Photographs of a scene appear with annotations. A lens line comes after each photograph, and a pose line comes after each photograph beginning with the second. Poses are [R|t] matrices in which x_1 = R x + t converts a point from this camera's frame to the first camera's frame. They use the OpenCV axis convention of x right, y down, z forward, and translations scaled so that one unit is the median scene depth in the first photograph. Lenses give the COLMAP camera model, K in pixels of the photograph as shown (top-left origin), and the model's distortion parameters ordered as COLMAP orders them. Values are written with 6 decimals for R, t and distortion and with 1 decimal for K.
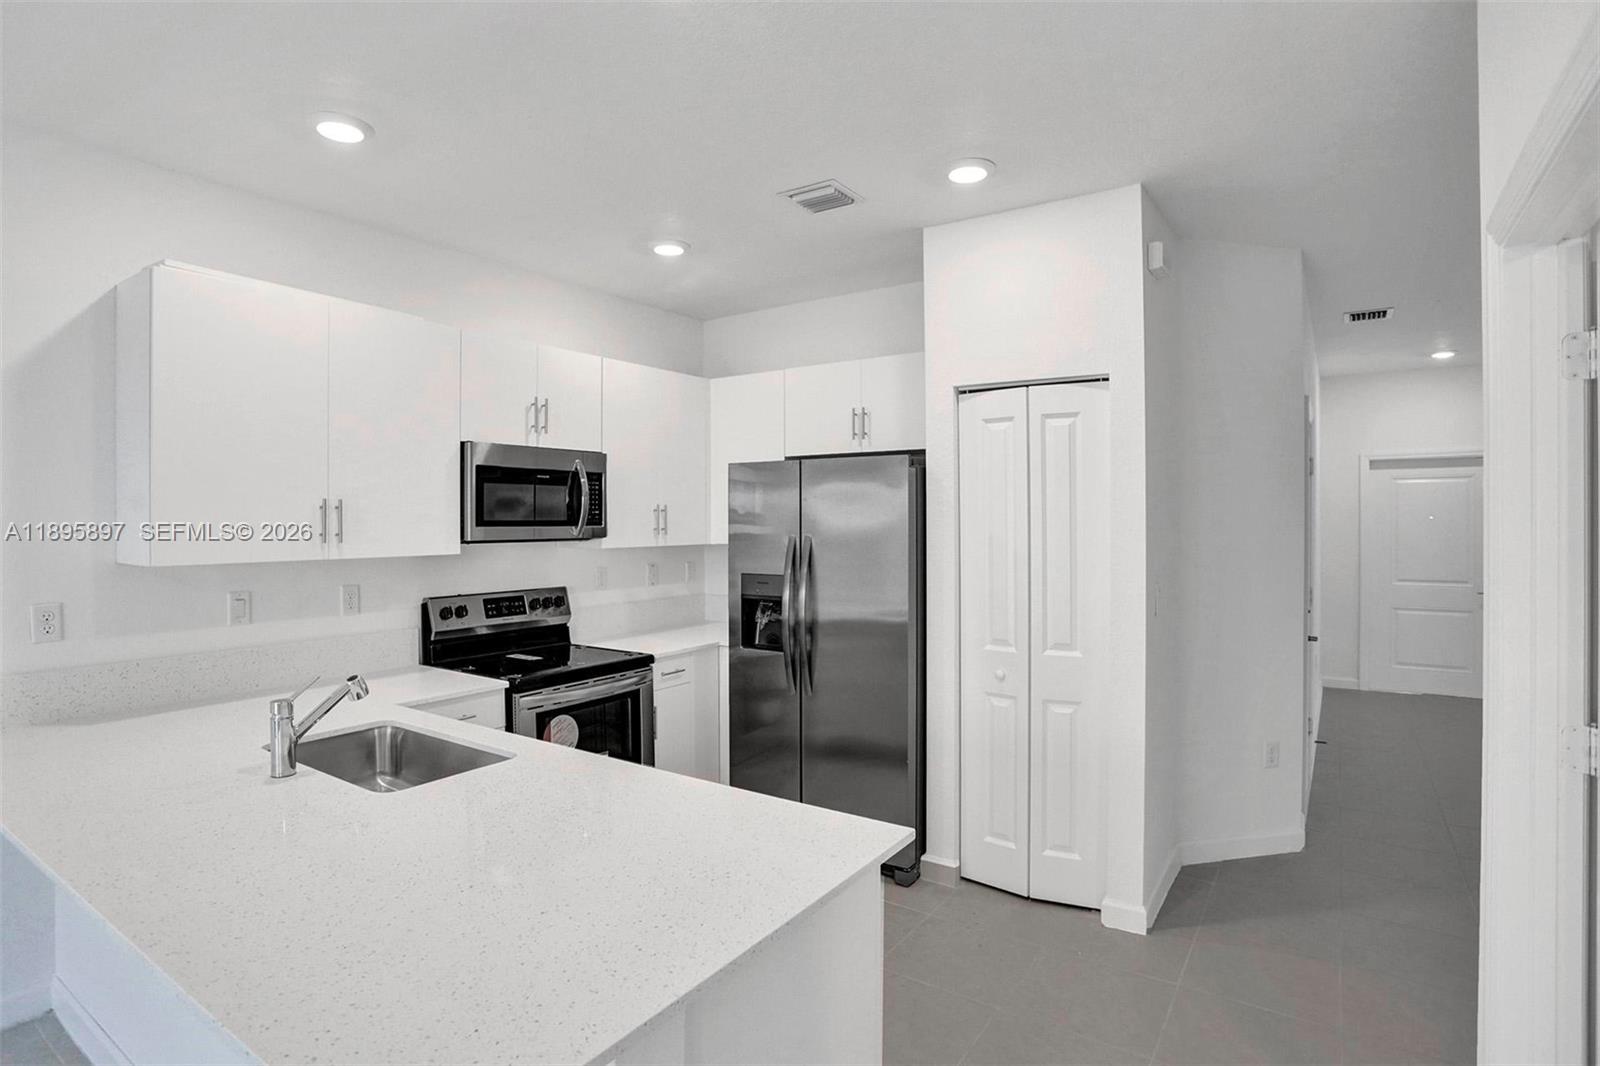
lens RADIAL K [[806.5, 0, 814.6], [0, 806.5, 517.4], [0, 0, 1]] dist [-0.046557, 0.000494]
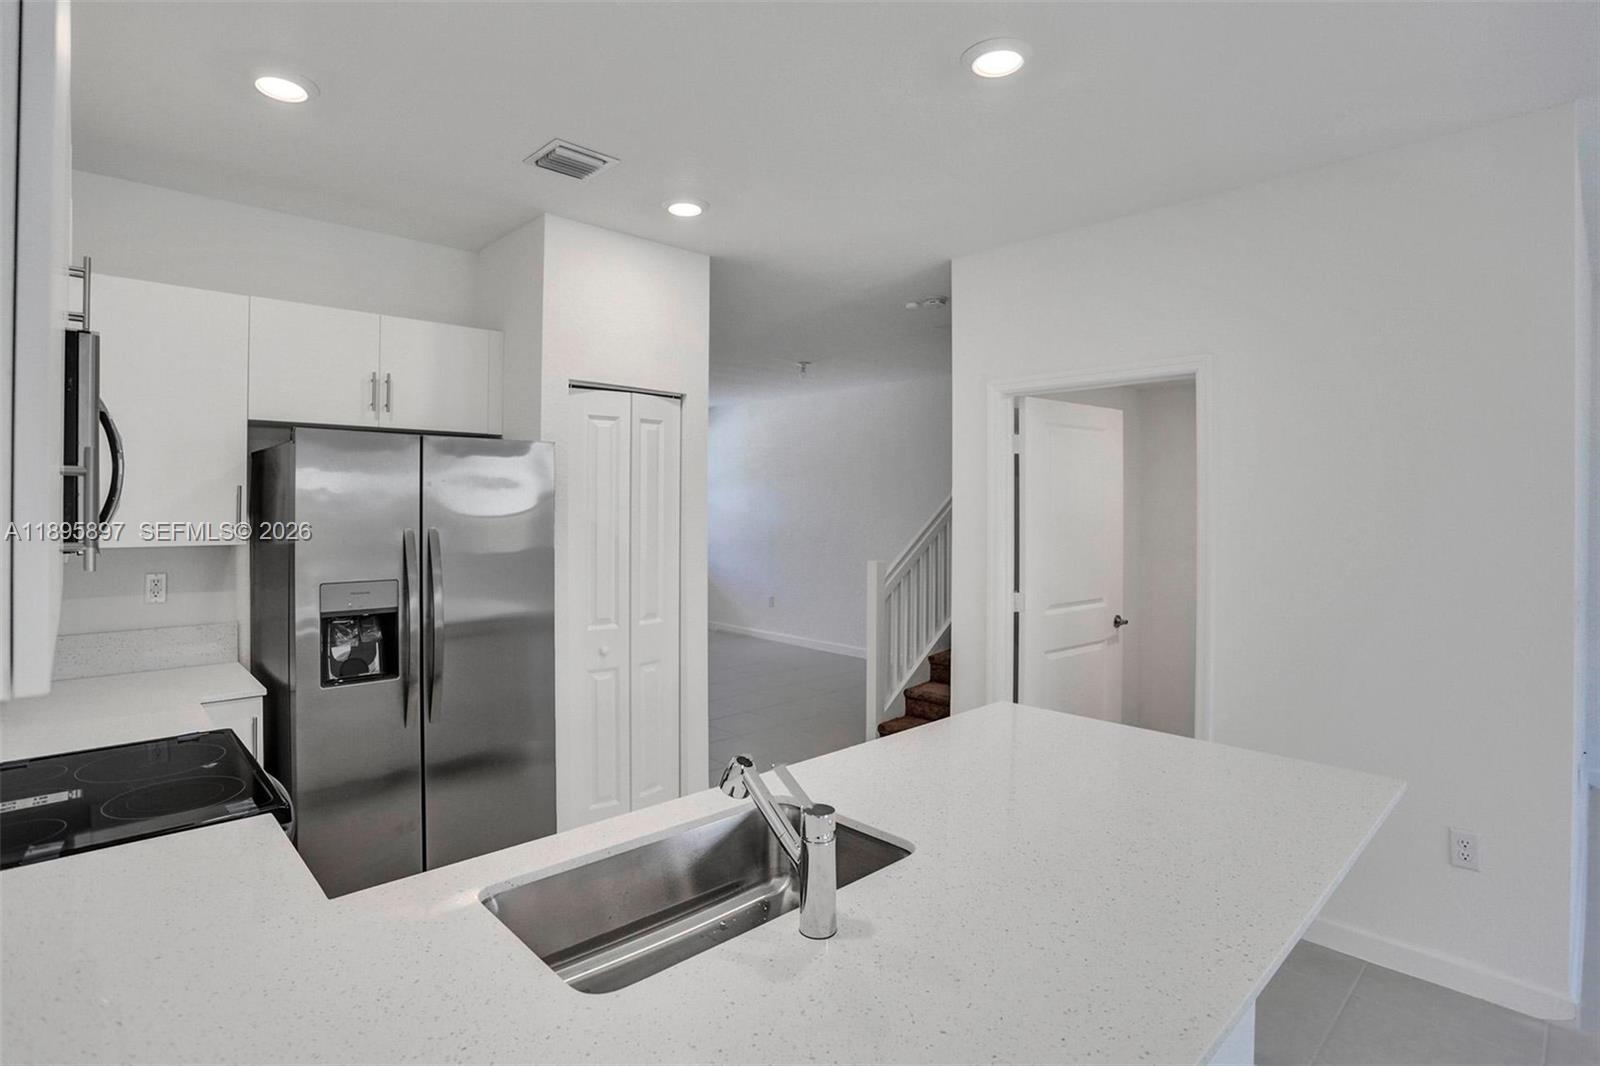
lens RADIAL K [[791.1, 0, 799.7], [0, 791.1, 519.8], [0, 0, 1]] dist [-0.061570, -0.000008]
pose [[0.247681, -0.011667, 0.968771, -0.736686], [-0.002754, 0.999915, 0.012746, 0.002889], [-0.968838, -0.005824, 0.247628, 0.475034]]
